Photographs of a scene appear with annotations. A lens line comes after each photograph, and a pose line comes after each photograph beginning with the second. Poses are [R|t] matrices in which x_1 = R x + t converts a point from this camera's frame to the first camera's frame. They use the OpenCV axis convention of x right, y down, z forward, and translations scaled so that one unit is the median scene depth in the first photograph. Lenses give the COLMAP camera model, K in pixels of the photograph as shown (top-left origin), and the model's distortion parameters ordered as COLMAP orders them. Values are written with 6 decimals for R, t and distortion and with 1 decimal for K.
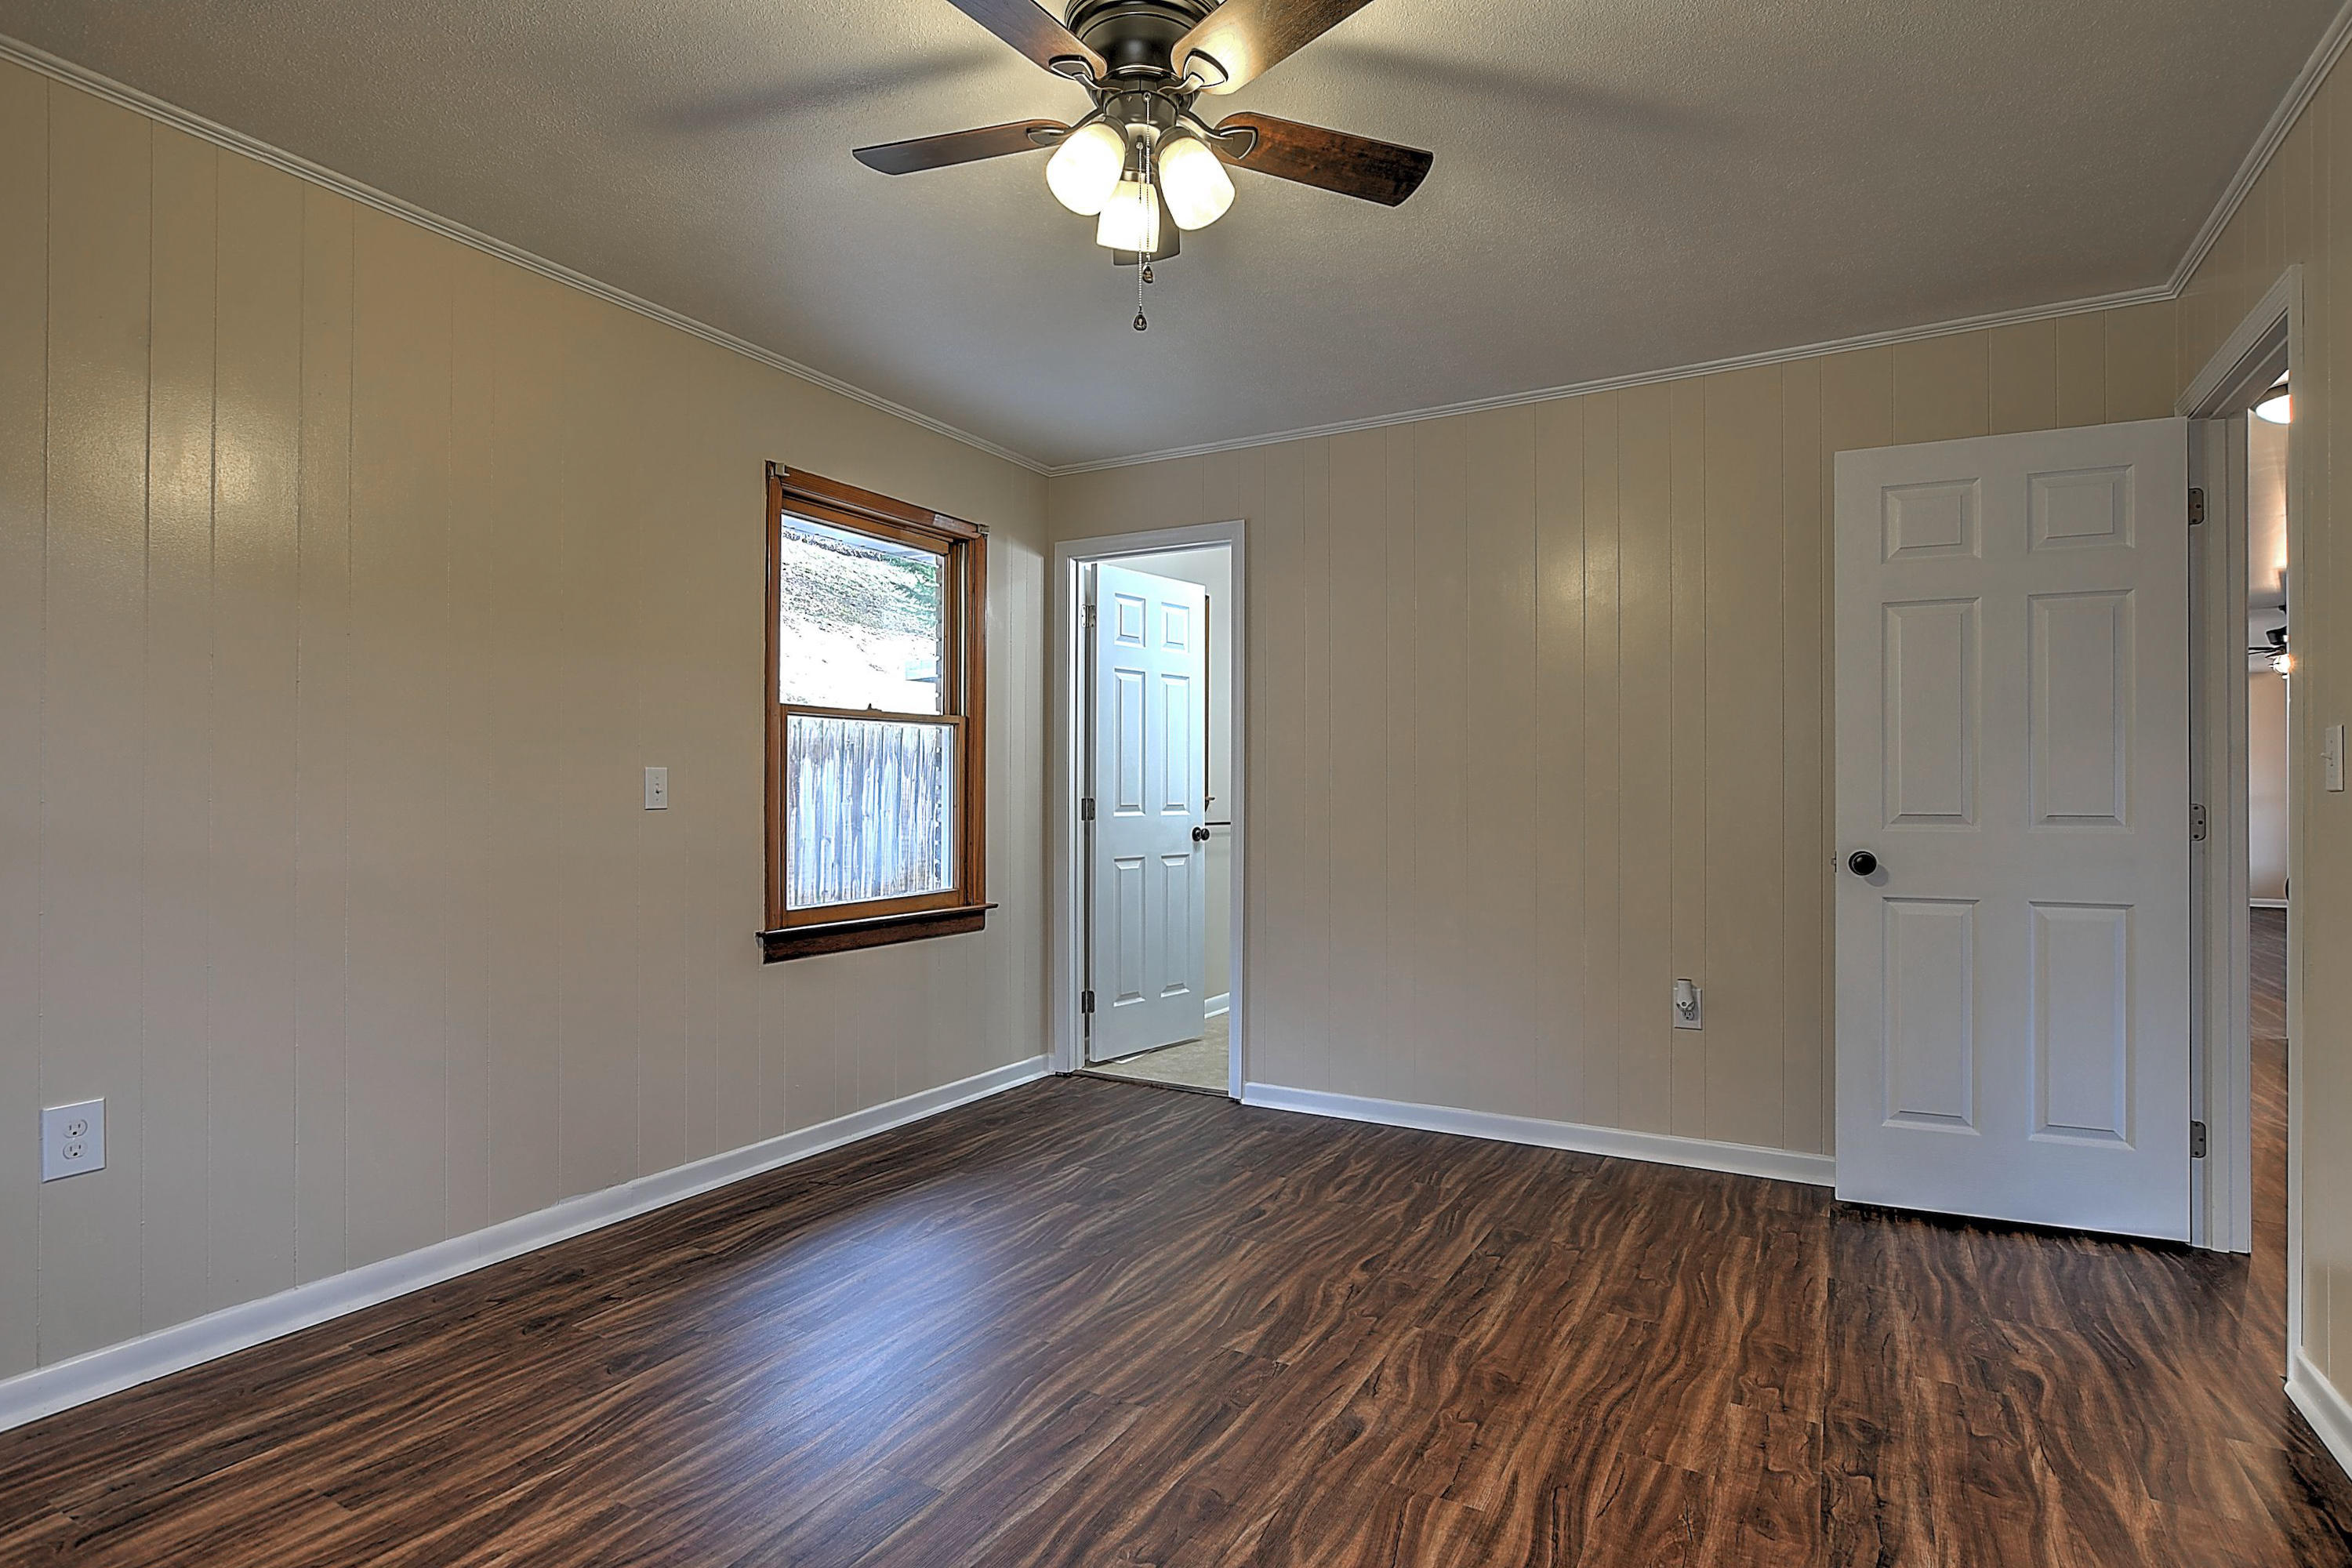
lens RADIAL K [[1194.7, 0, 1159.3], [0, 1194.7, 788.4], [0, 0, 1]] dist [-0.000644, -0.000080]
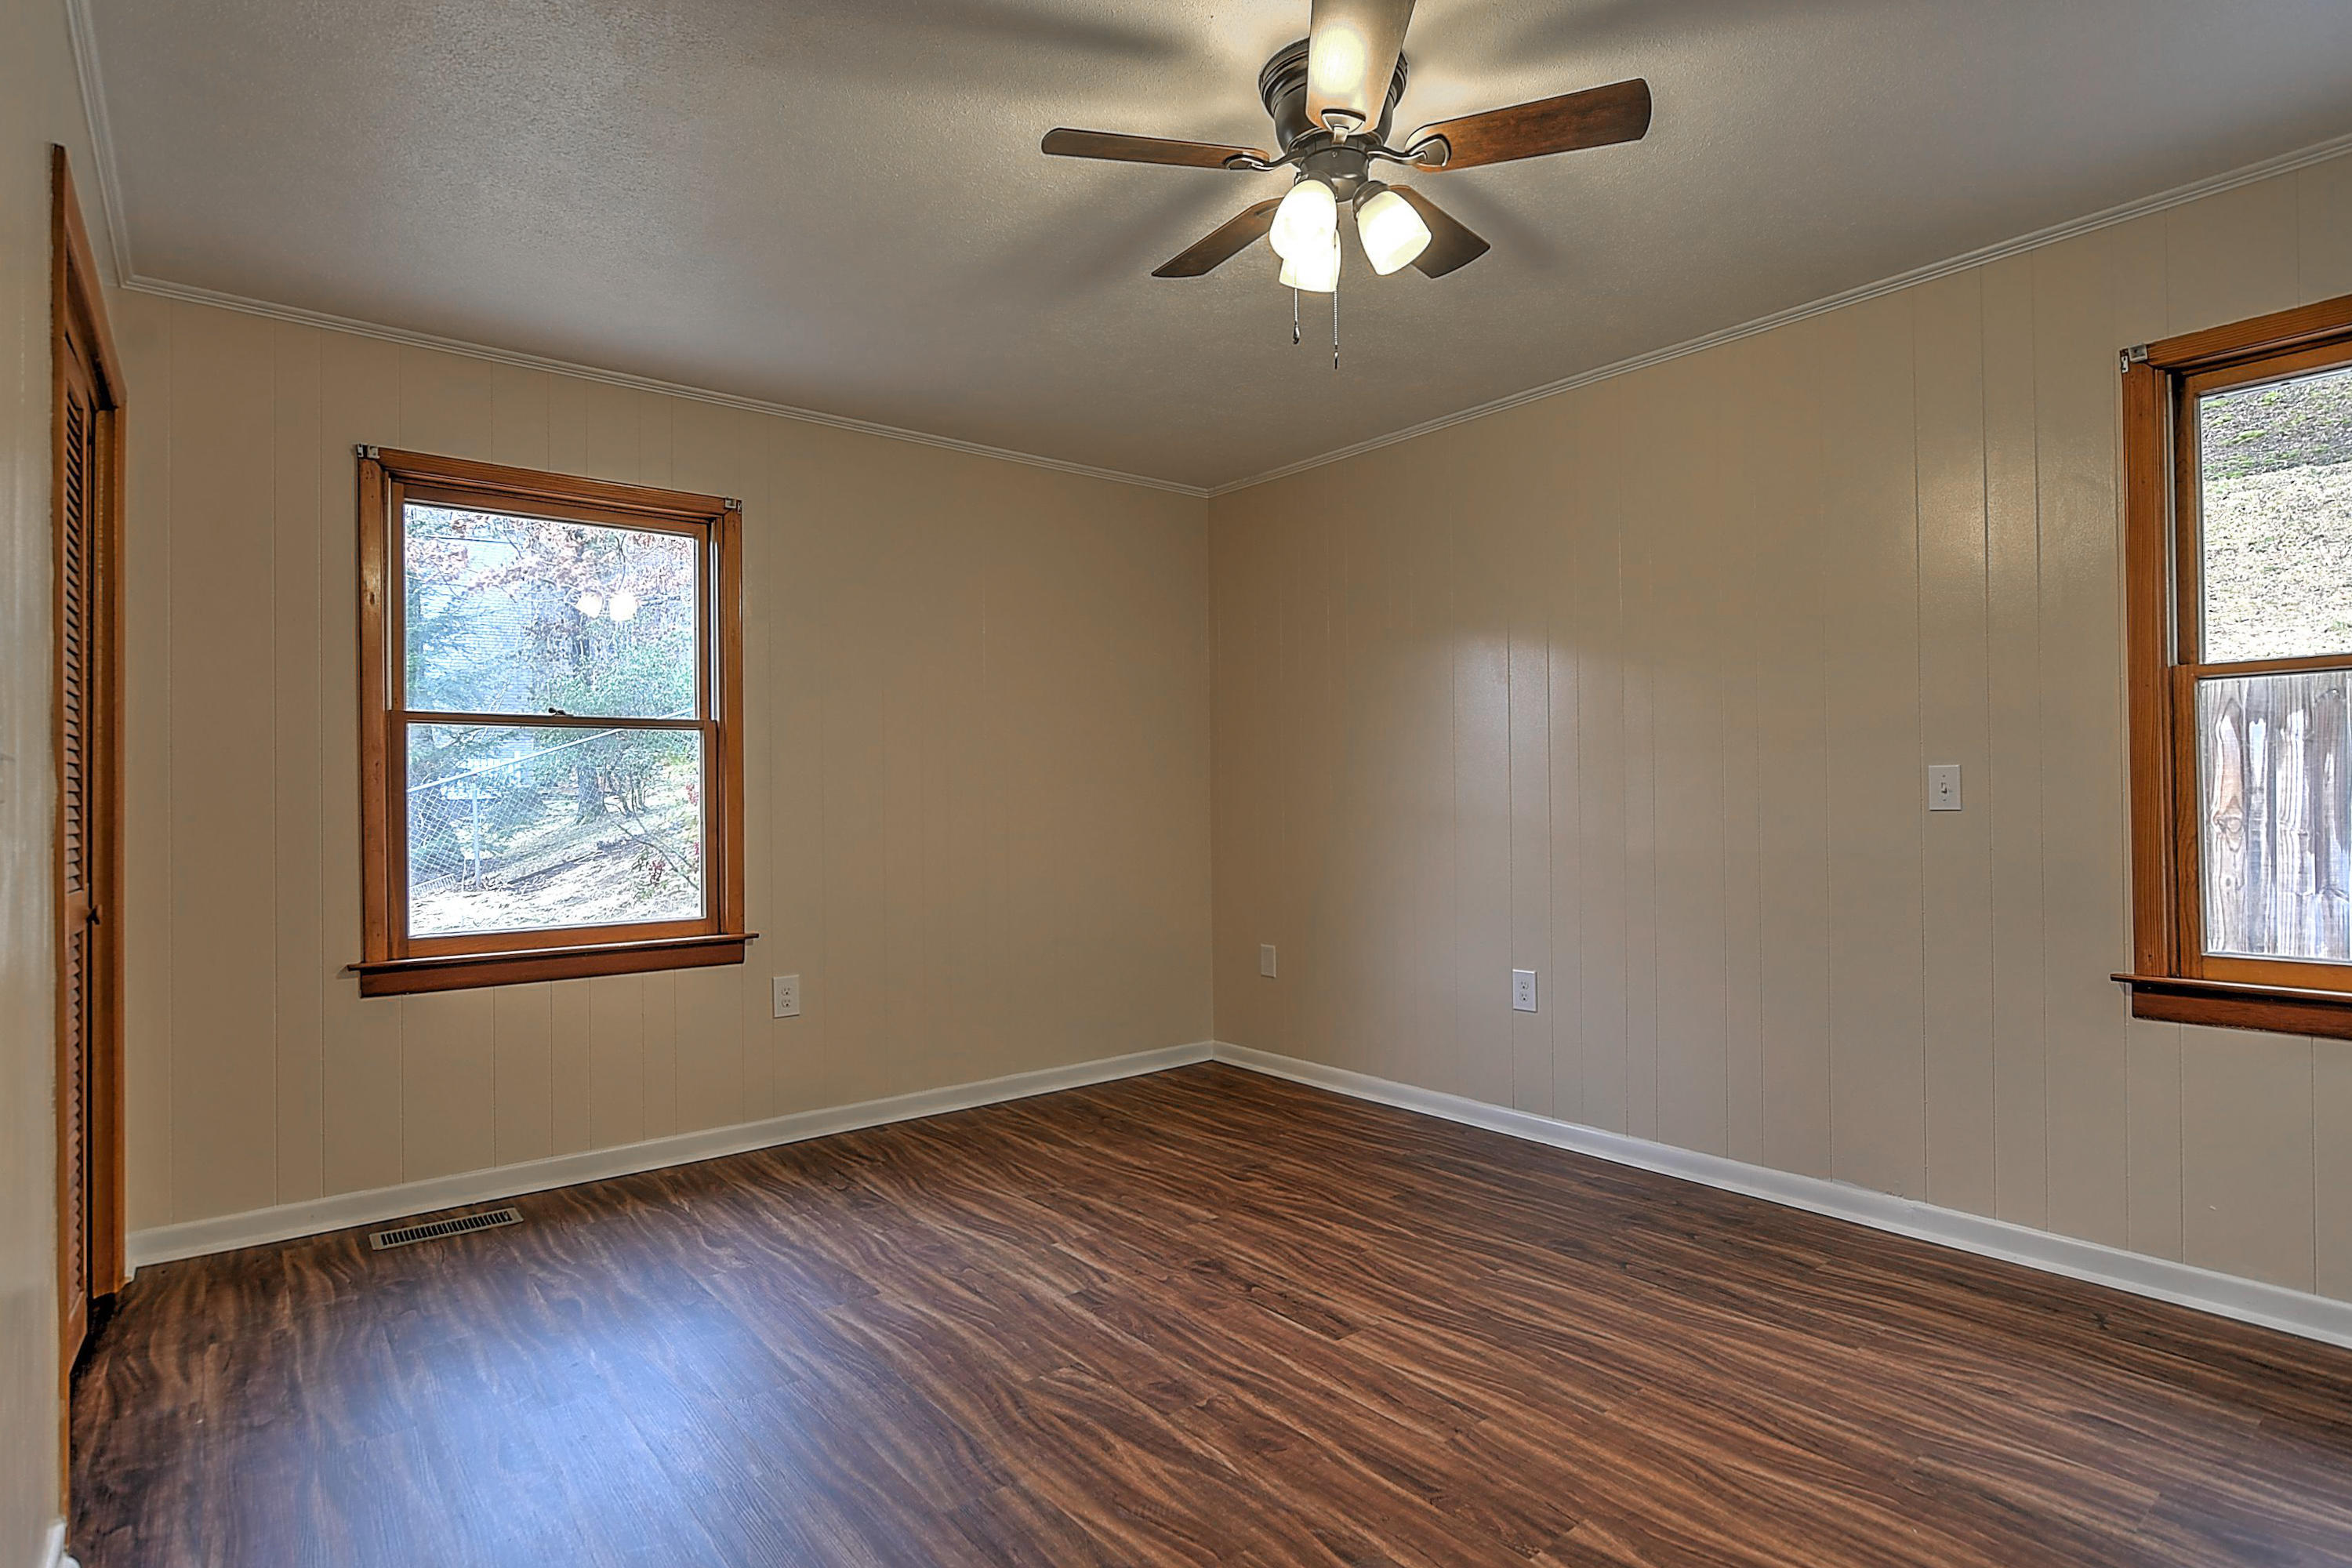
lens RADIAL K [[1194.7, 0, 1159.3], [0, 1194.7, 788.4], [0, 0, 1]] dist [-0.000644, -0.000080]
pose [[-0.369507, -0.009093, -0.929183, 0.768297], [0.015044, 0.999763, -0.015766, 0.007975], [0.929106, -0.019804, -0.369282, 0.921994]]
